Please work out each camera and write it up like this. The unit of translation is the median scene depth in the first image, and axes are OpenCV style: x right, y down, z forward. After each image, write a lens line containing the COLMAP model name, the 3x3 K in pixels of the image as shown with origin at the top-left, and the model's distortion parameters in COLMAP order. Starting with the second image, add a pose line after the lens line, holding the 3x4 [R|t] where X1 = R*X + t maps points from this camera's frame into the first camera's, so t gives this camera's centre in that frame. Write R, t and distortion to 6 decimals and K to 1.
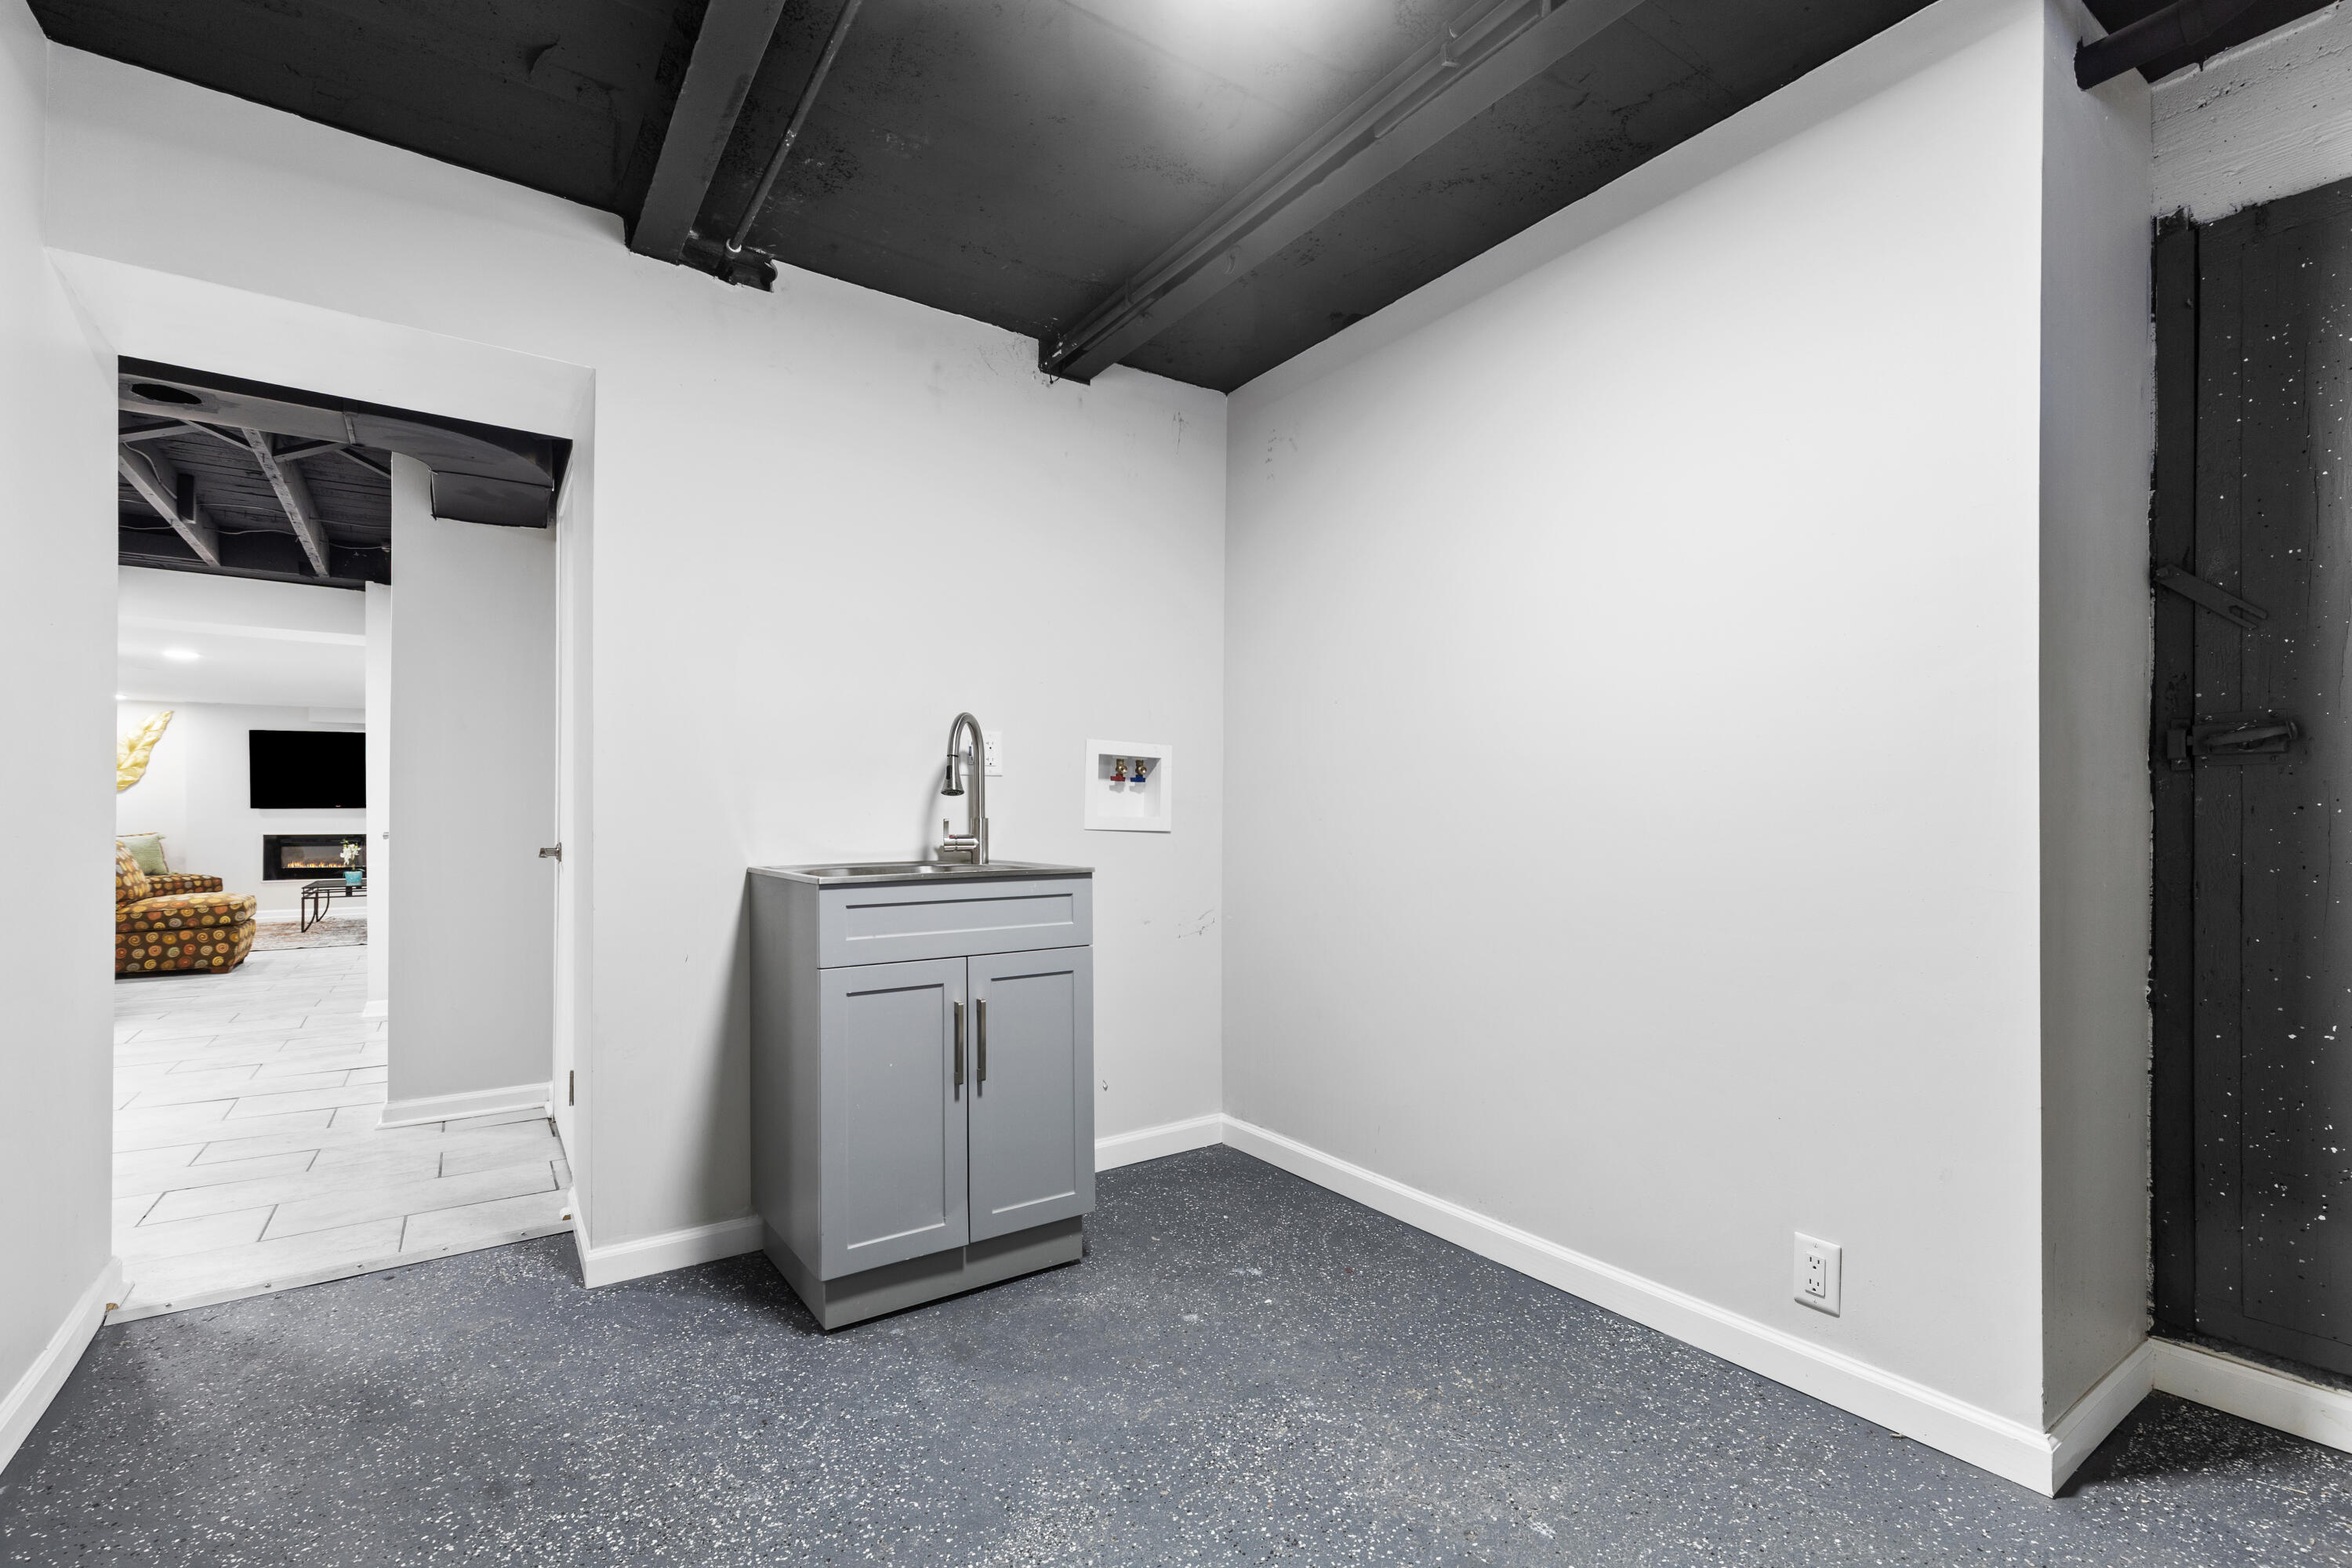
lens RADIAL K [[1068.4, 0, 1212.1], [0, 1068.4, 821.1], [0, 0, 1]] dist [-0.000090, 0.000035]
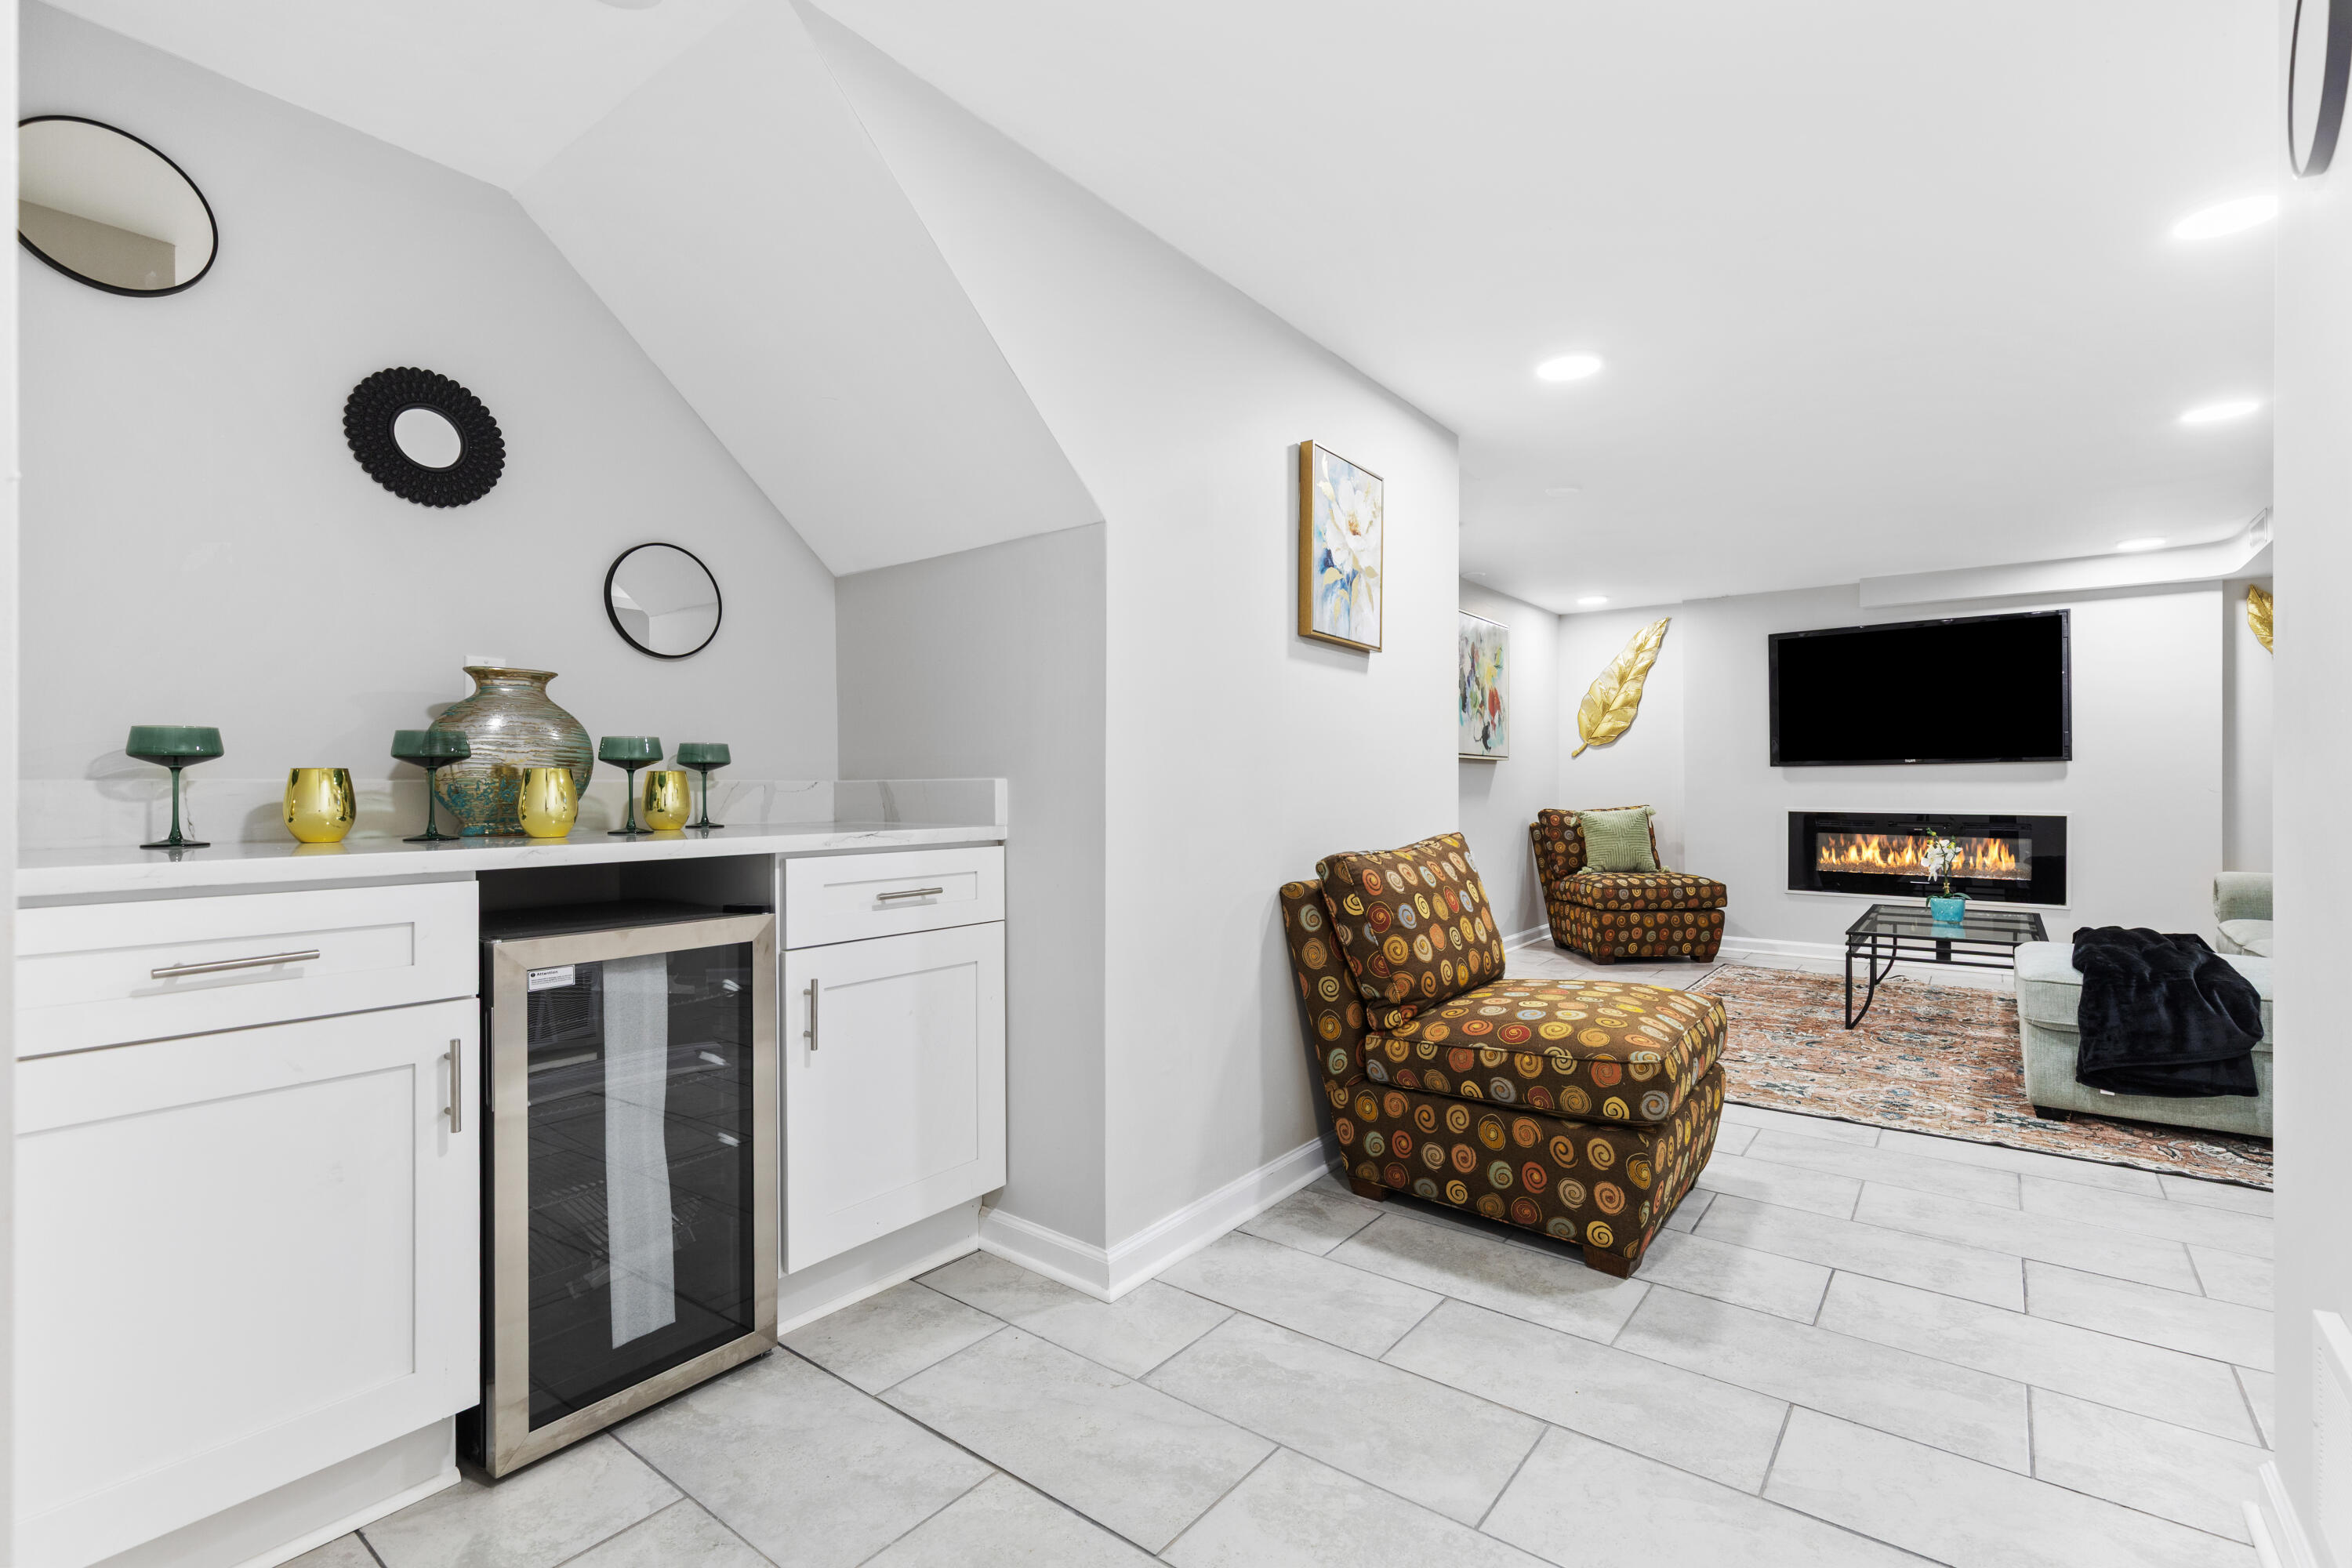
lens RADIAL K [[1068.4, 0, 1174.9], [0, 1068.4, 786.6], [0, 0, 1]] dist [-0.000090, 0.000035]
pose [[0.295393, 0.000889, -0.955376, -0.665244], [-0.000970, 0.999999, 0.000630, -0.000721], [0.955375, 0.000741, 0.295393, 0.785155]]
